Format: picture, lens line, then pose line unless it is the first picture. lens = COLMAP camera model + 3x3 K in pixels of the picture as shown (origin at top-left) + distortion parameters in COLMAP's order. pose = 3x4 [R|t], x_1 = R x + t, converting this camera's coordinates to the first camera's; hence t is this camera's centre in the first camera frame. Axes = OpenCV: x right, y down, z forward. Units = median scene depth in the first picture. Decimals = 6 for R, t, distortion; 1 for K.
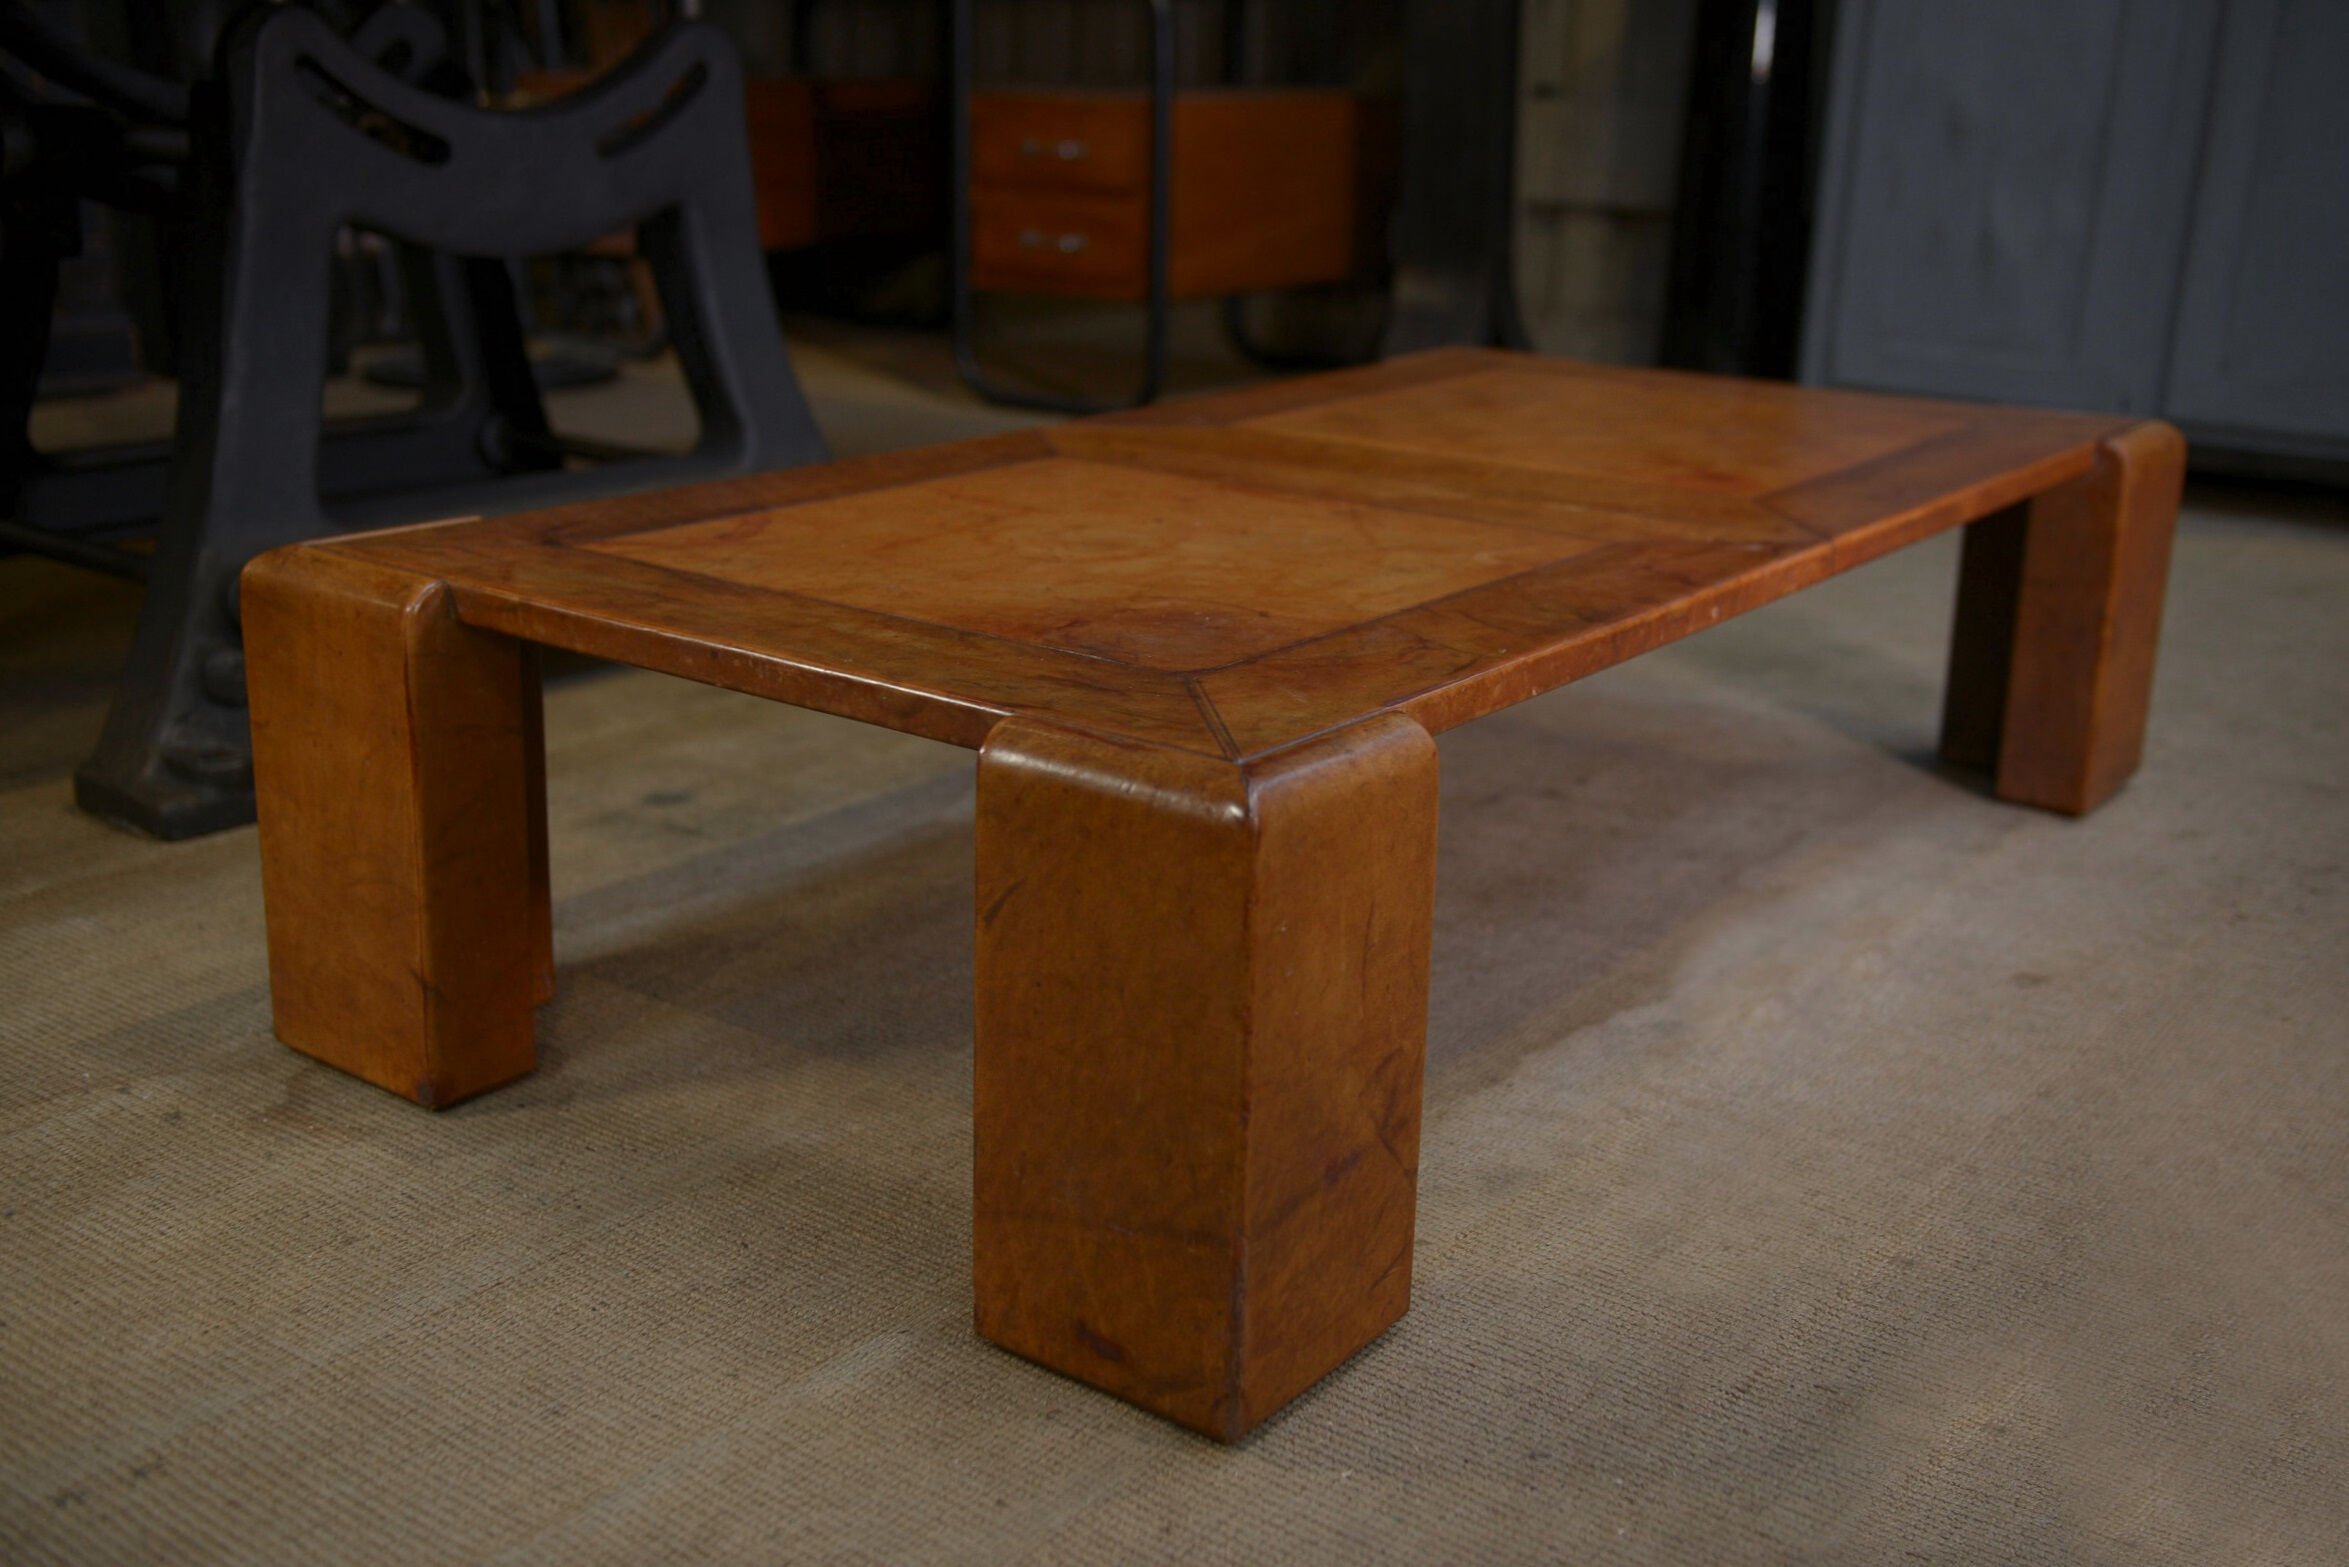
lens RADIAL K [[2490.1, 0, 1176.1], [0, 2490.1, 773.4], [0, 0, 1]] dist [0.052278, 0.006044]
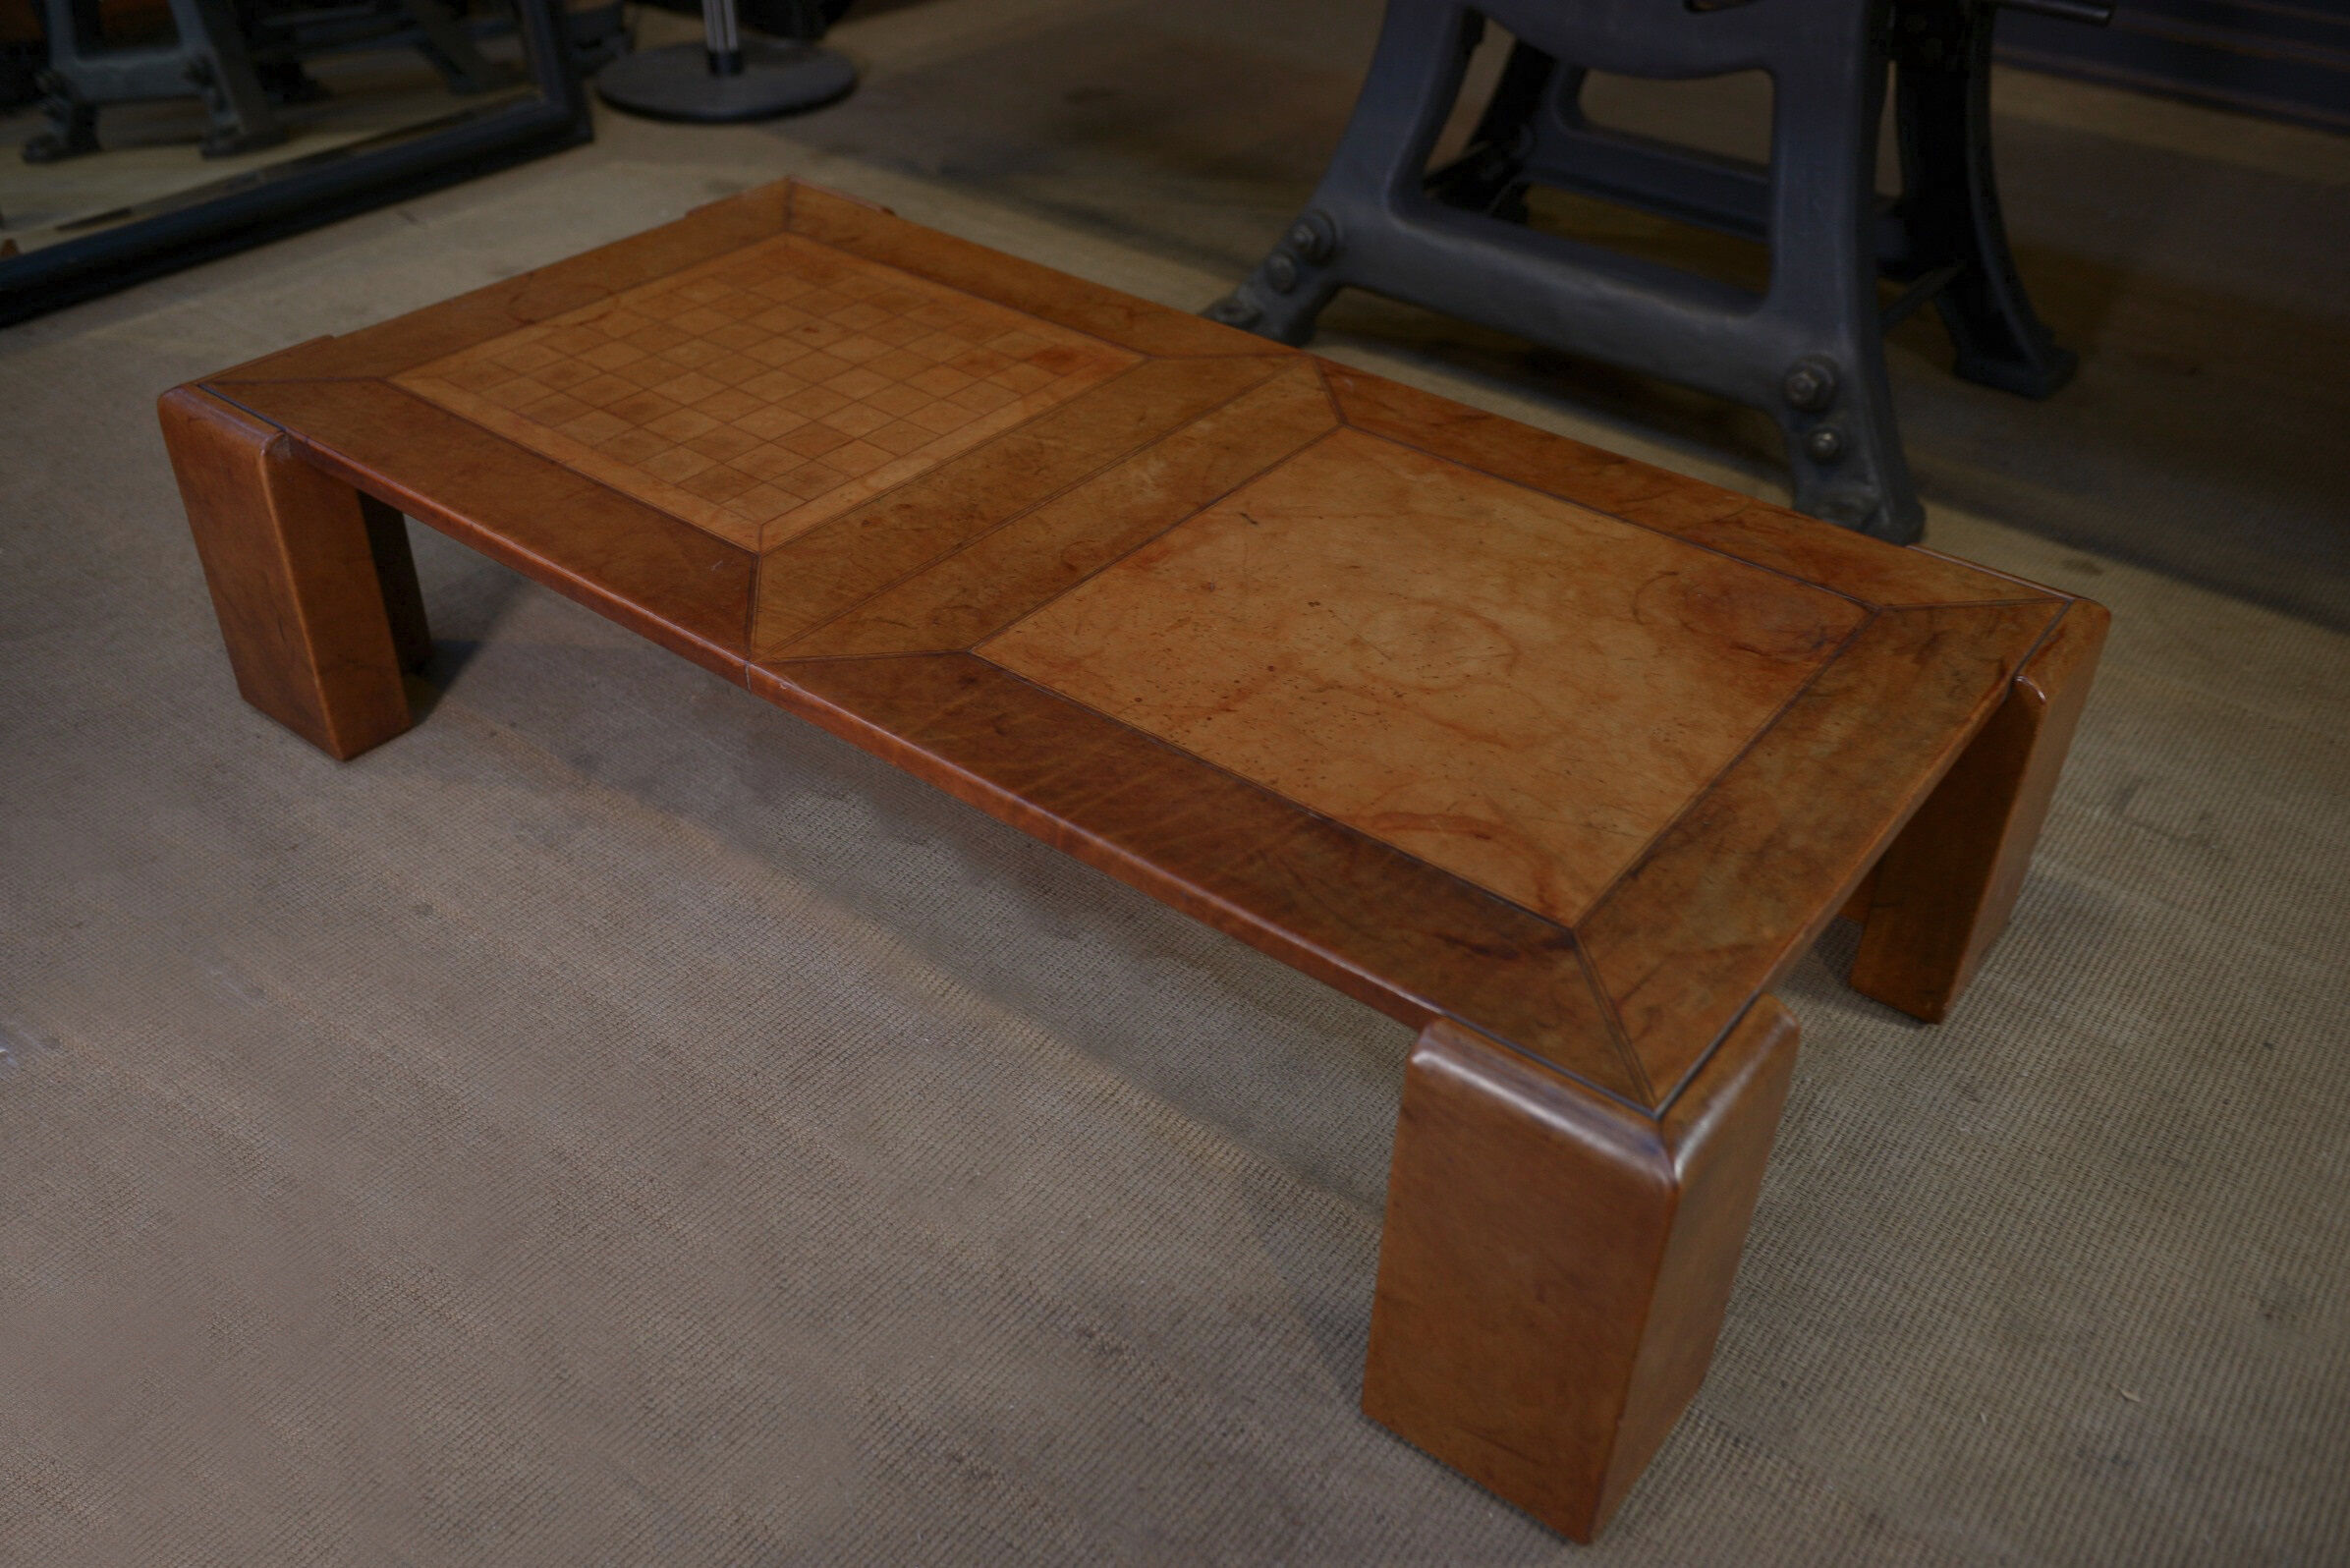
lens RADIAL K [[1960.3, 0, 1181.5], [0, 1960.3, 791.2], [0, 0, 1]] dist [-0.013564, 0.000578]
pose [[0.017282, -0.611432, 0.791108, -0.850740], [0.261895, 0.766369, 0.586591, -0.642772], [-0.964942, 0.197050, 0.173375, 1.062557]]
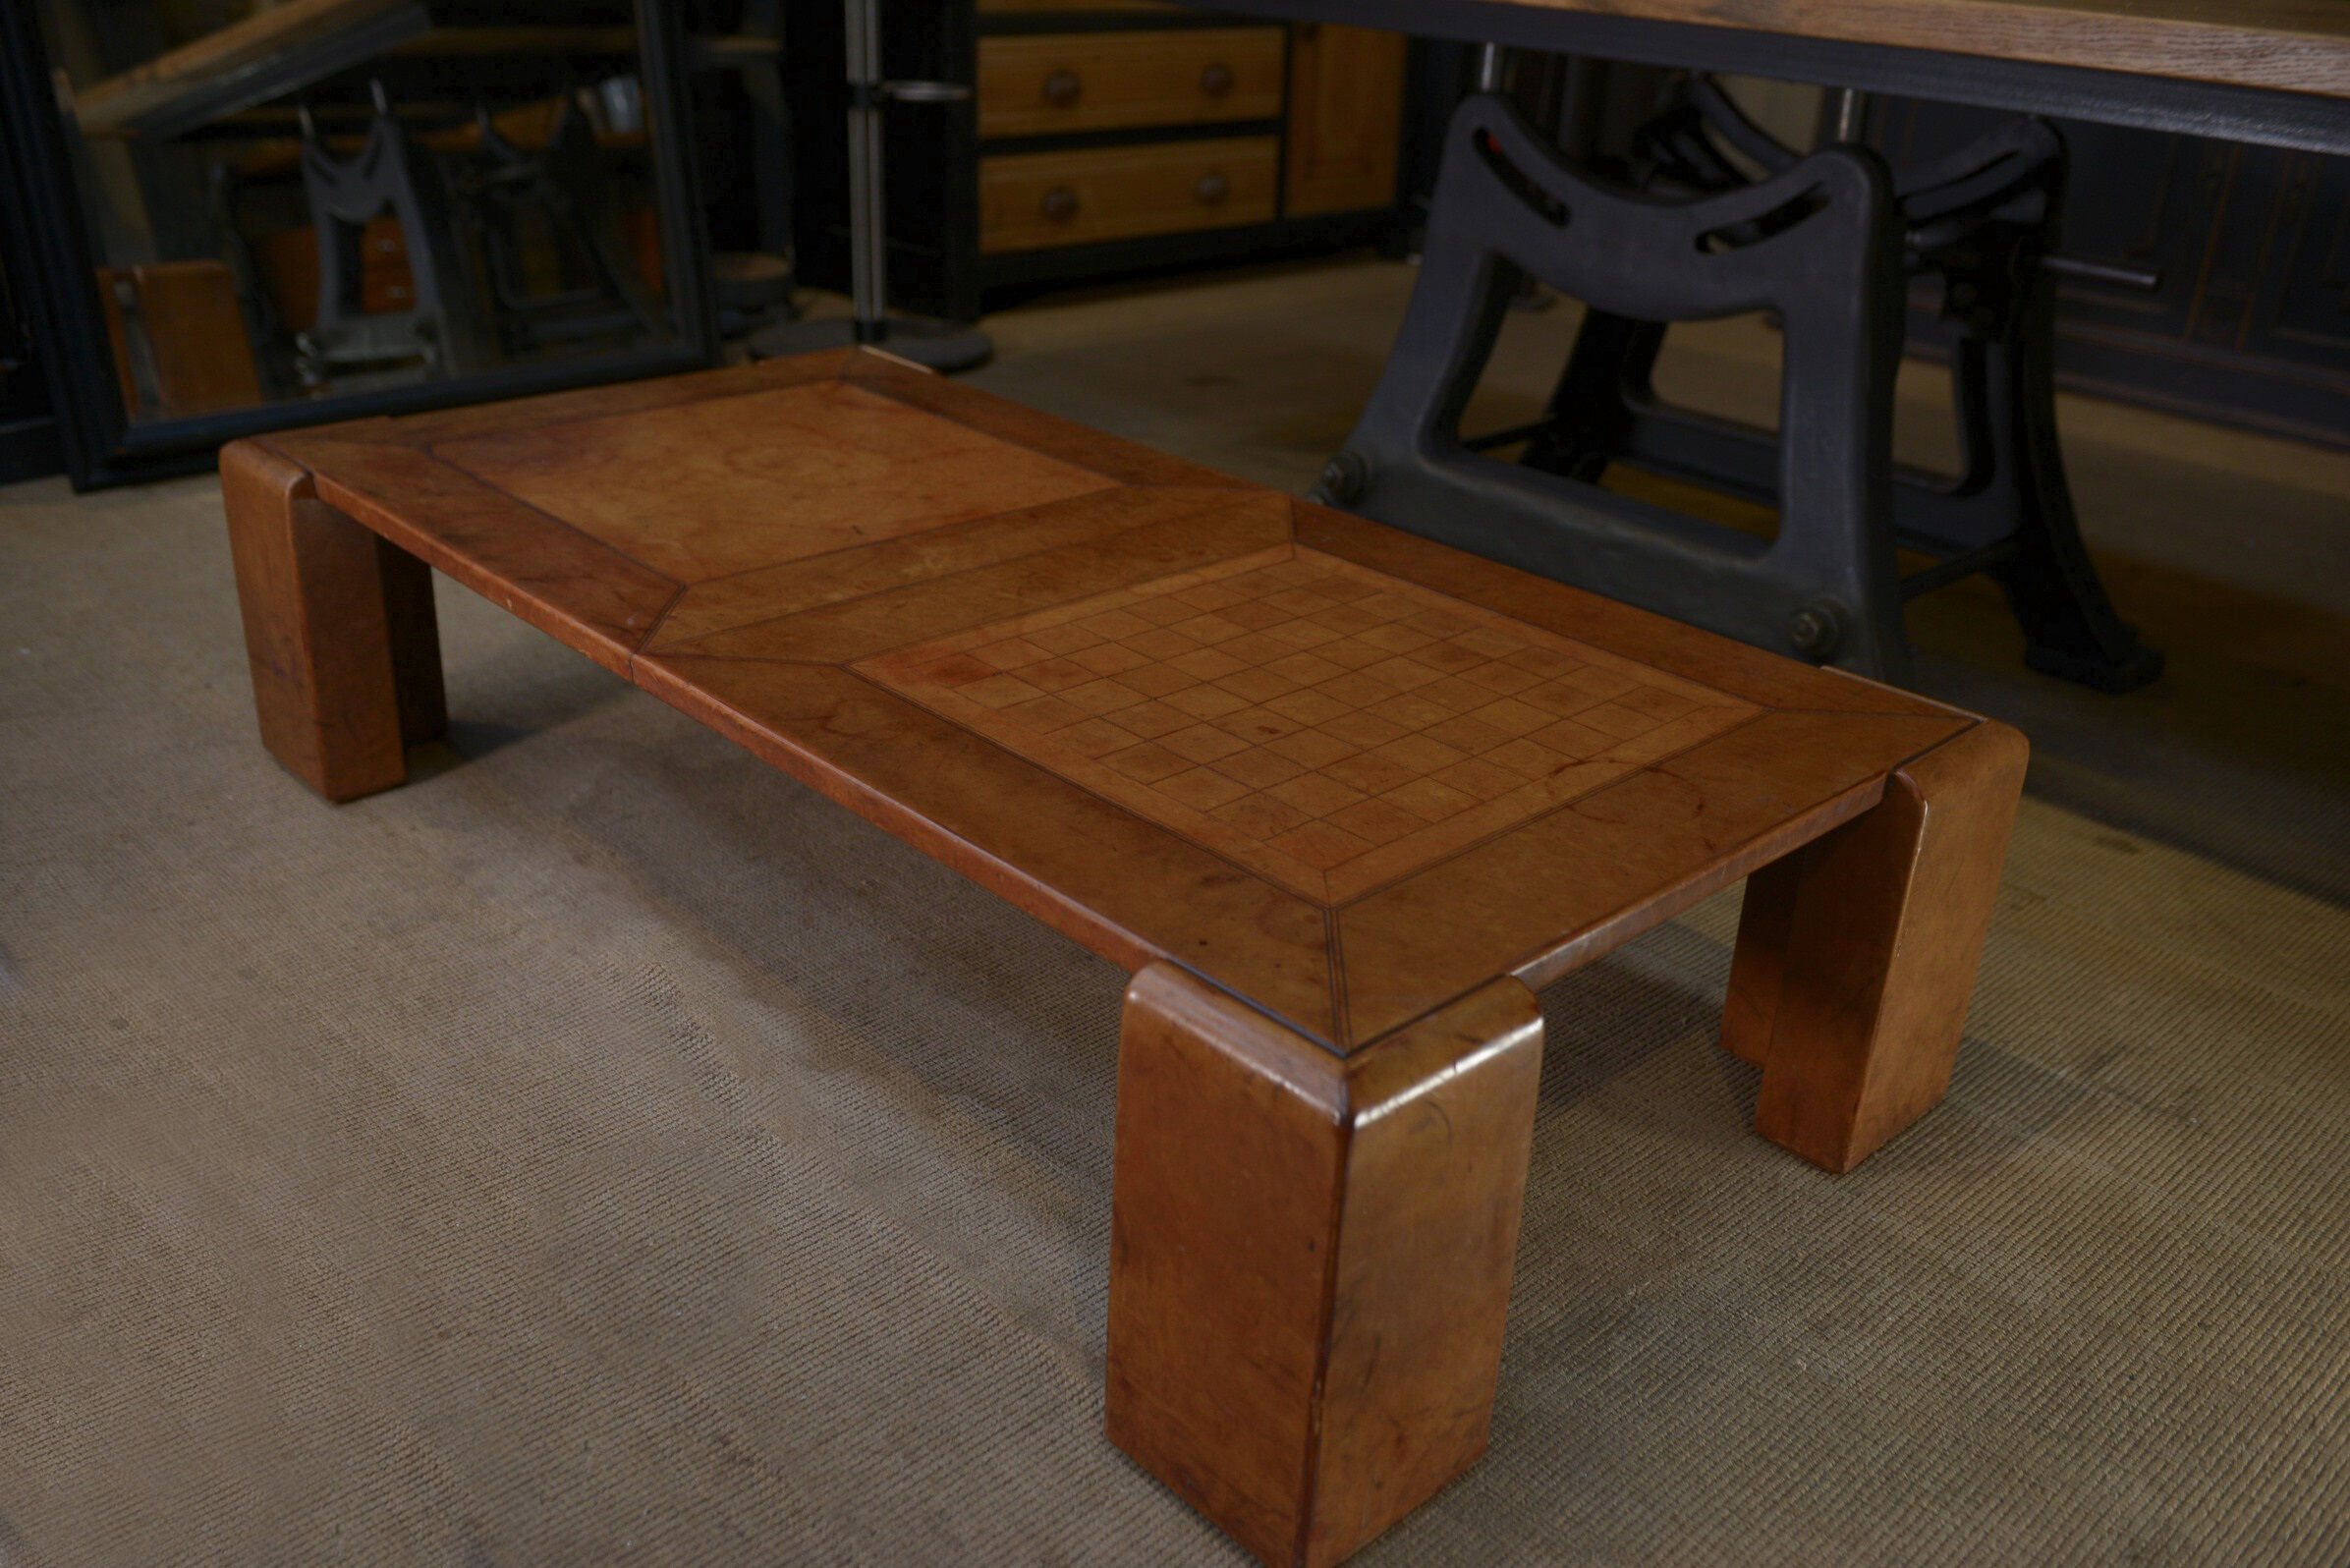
lens RADIAL K [[1960.3, 0, 1181.5], [0, 1960.3, 791.2], [0, 0, 1]] dist [-0.013564, 0.000578]
pose [[-0.165352, 0.395181, -0.903599, 1.162457], [-0.333273, 0.839923, 0.428320, -0.556716], [0.928218, 0.371968, -0.007180, 1.427594]]
